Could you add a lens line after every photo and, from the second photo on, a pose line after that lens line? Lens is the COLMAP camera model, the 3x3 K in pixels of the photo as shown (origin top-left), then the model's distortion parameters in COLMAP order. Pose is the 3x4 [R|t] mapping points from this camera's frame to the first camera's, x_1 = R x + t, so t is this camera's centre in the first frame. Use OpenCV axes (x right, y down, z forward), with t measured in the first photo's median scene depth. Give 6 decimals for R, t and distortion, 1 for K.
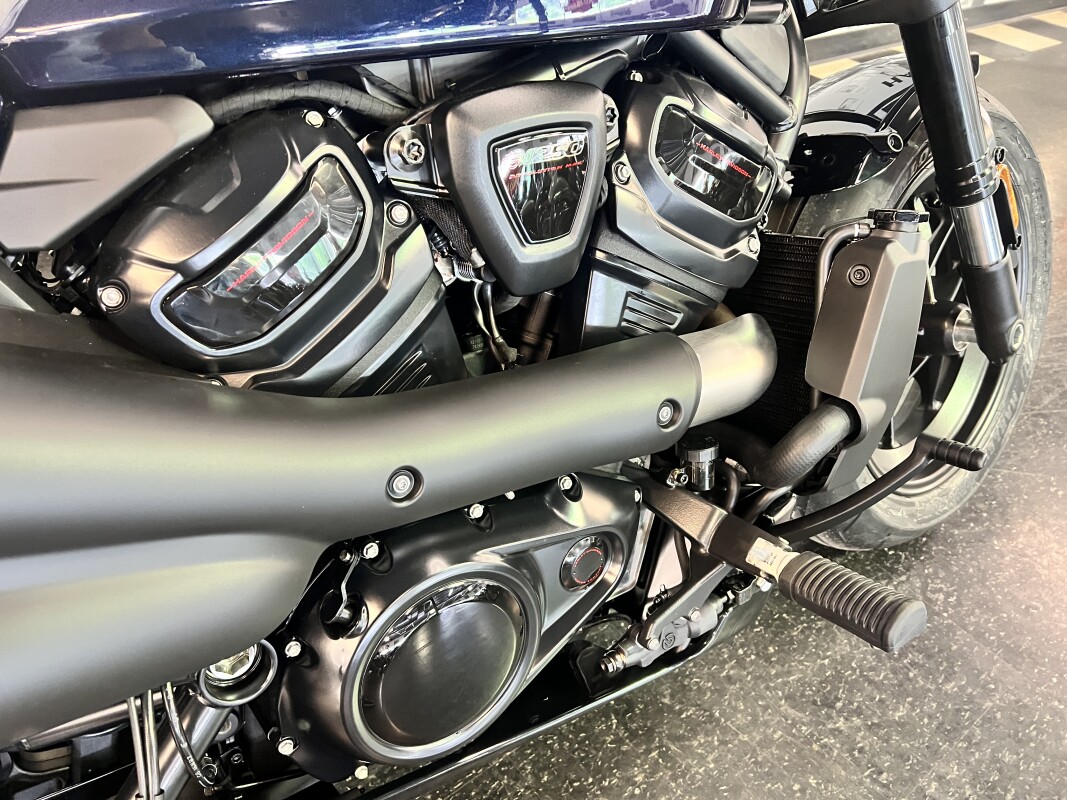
lens RADIAL K [[807.9, 0, 523.4], [0, 807.9, 410.2], [0, 0, 1]] dist [0.005591, -0.004103]
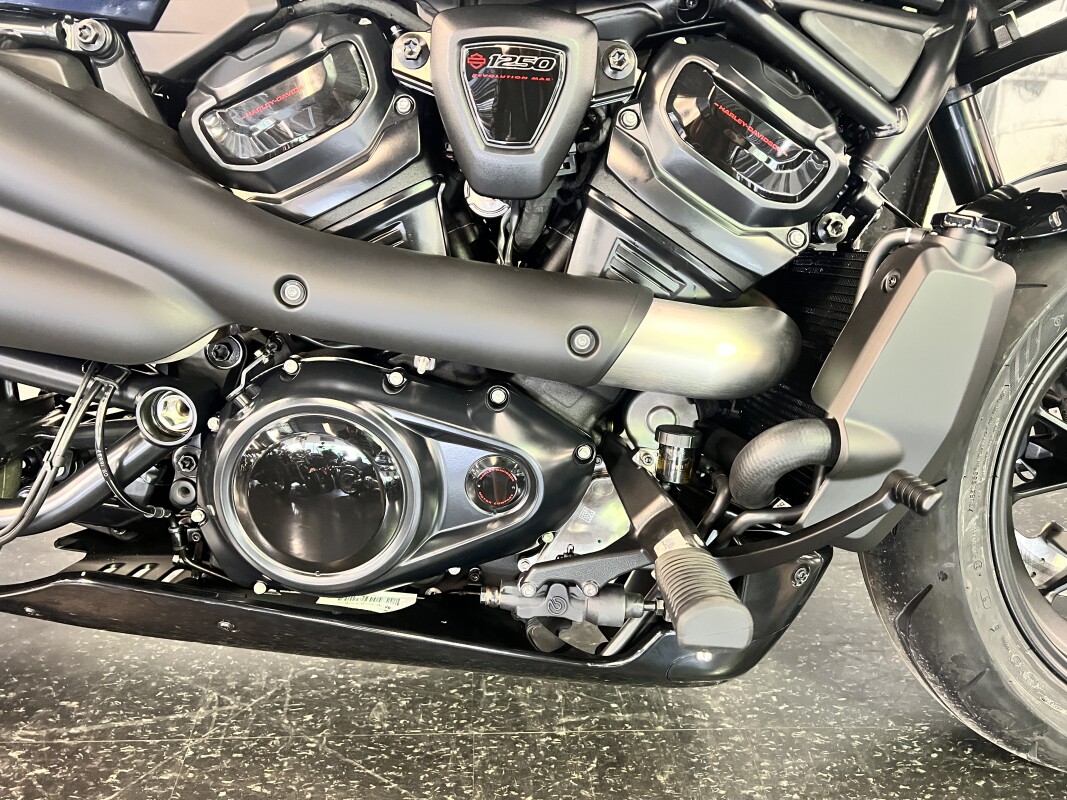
lens RADIAL K [[794.9, 0, 533.5], [0, 794.9, 400.0], [0, 0, 1]] dist [0.049238, -0.059922]
pose [[0.818374, 0.255867, -0.514583, 0.439568], [-0.355988, 0.928640, -0.104400, 0.133464], [0.451150, 0.268624, 0.851061, 0.111908]]
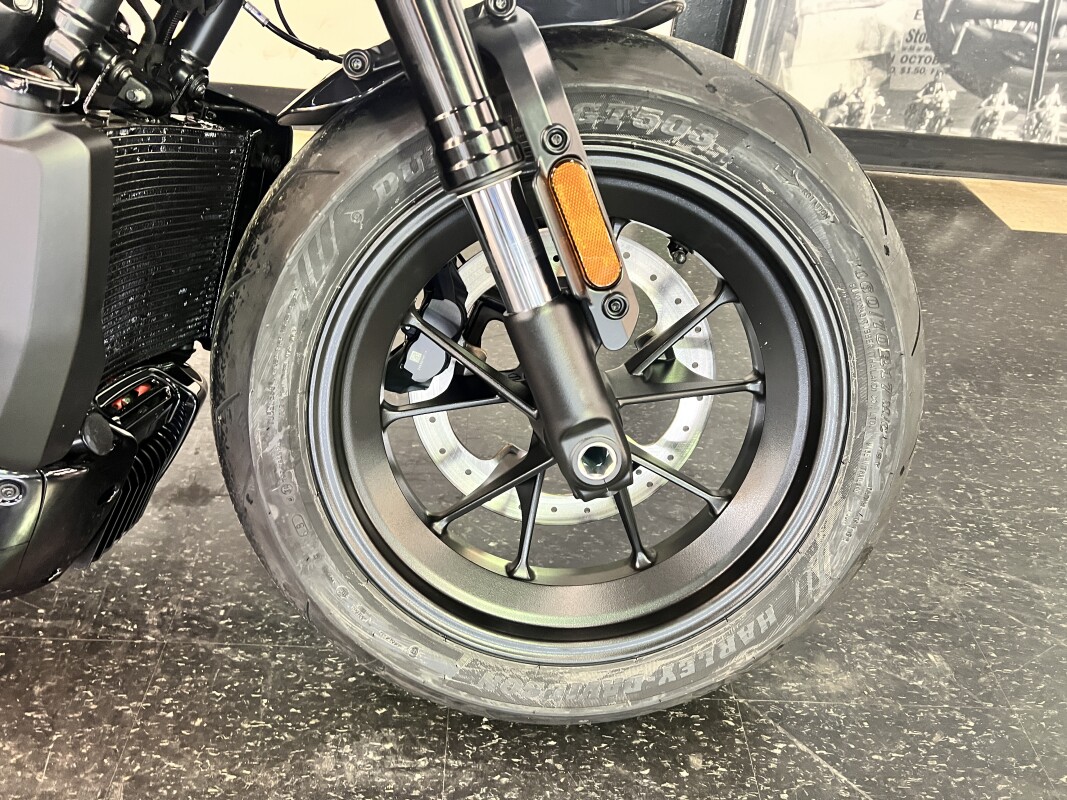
lens RADIAL K [[794.9, 0, 533.5], [0, 794.9, 400.0], [0, 0, 1]] dist [0.049238, -0.059922]
pose [[0.800639, 0.370911, -0.470534, 0.928295], [-0.408292, 0.912520, 0.024589, -0.142506], [0.438493, 0.172428, 0.882039, 0.499348]]
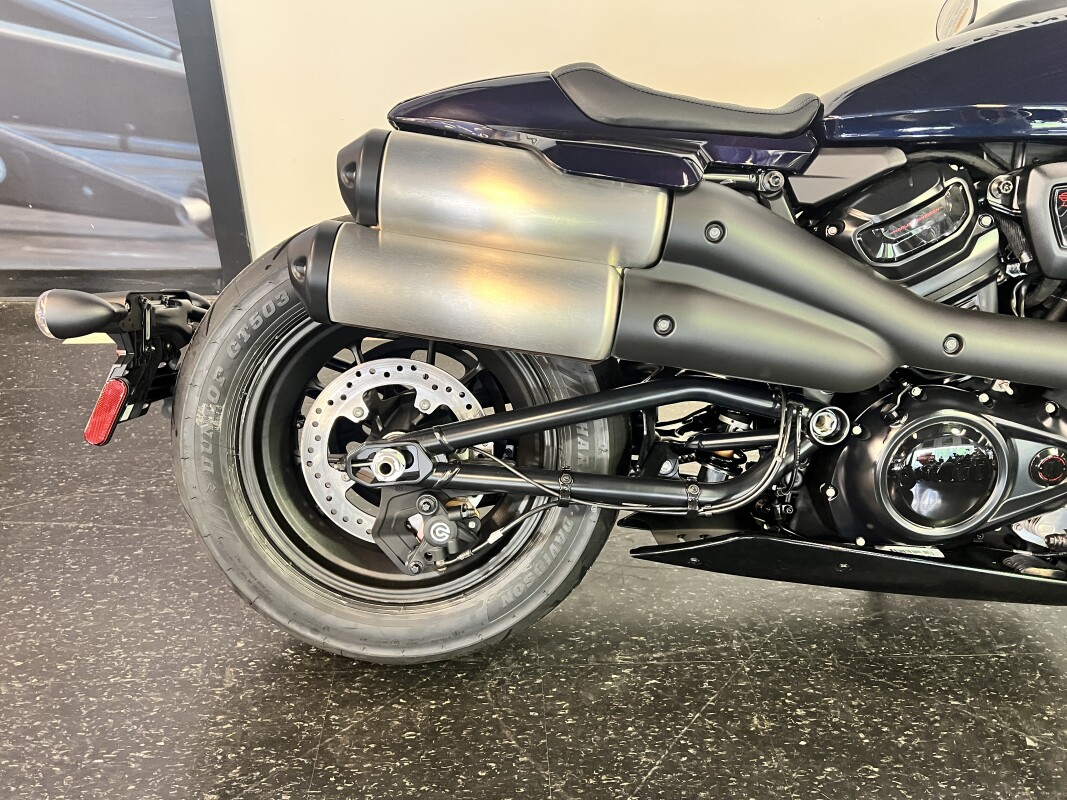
lens RADIAL K [[794.9, 0, 533.5], [0, 794.9, 400.0], [0, 0, 1]] dist [0.049238, -0.059922]
pose [[0.816150, 0.224532, -0.532433, 0.043750], [-0.339200, 0.932120, -0.126866, 0.438307], [0.467806, 0.284143, 0.836911, -0.552041]]
